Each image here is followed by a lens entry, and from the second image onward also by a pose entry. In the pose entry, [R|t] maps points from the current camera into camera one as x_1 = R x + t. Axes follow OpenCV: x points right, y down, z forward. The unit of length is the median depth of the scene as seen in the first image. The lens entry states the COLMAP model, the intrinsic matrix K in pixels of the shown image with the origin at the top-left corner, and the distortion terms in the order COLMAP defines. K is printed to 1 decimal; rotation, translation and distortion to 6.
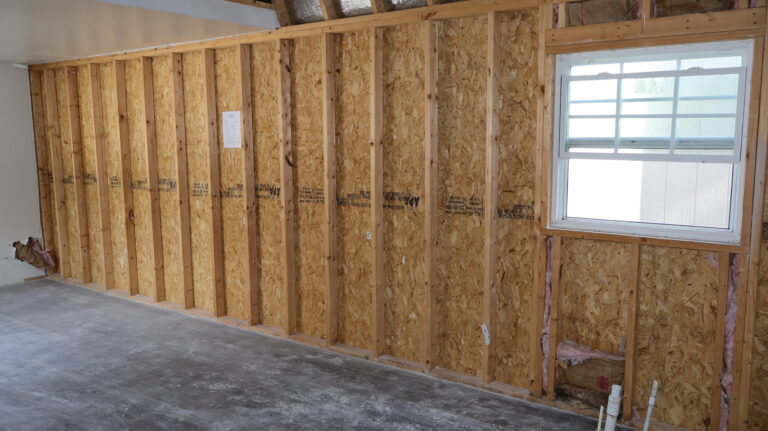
lens RADIAL K [[638.9, 0, 385.5], [0, 638.9, 214.4], [0, 0, 1]] dist [-0.007496, 0.006823]
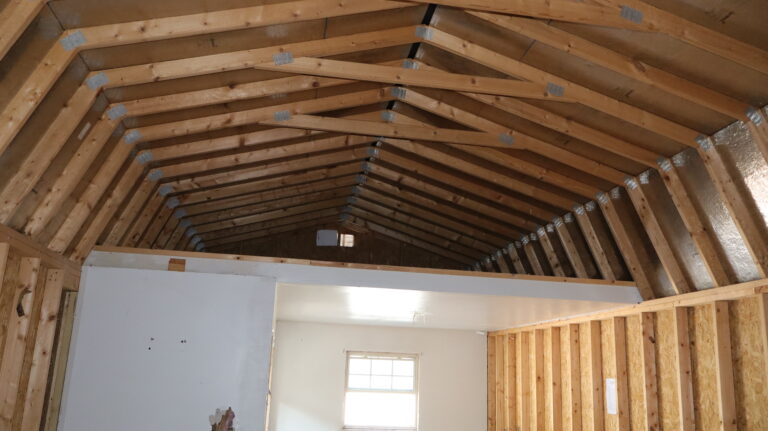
lens RADIAL K [[638.9, 0, 389.9], [0, 638.9, 214.8], [0, 0, 1]] dist [-0.007496, 0.006823]
pose [[0.713426, -0.129506, -0.688660, 0.339628], [-0.143854, 0.934773, -0.324816, -0.023532], [0.685806, 0.330799, 0.648261, -0.041553]]
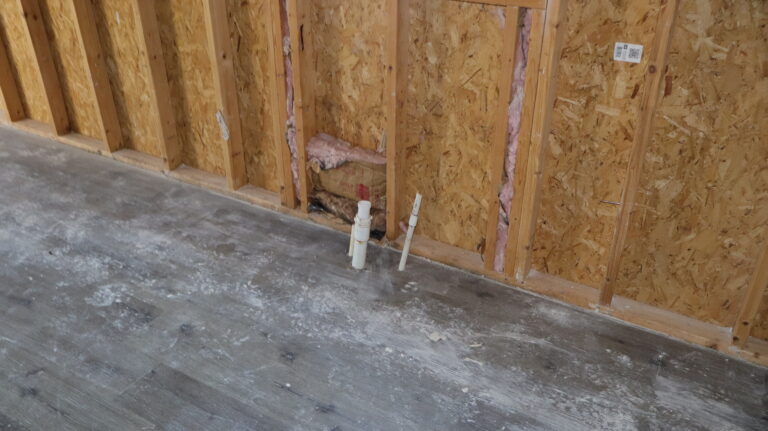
lens RADIAL K [[638.9, 0, 386.1], [0, 638.9, 213.6], [0, 0, 1]] dist [-0.007496, 0.006823]
pose [[0.994873, -0.046458, 0.089833, 0.268541], [0.008247, 0.922556, 0.385774, 0.003434], [-0.100798, -0.383056, 0.918209, 0.281185]]
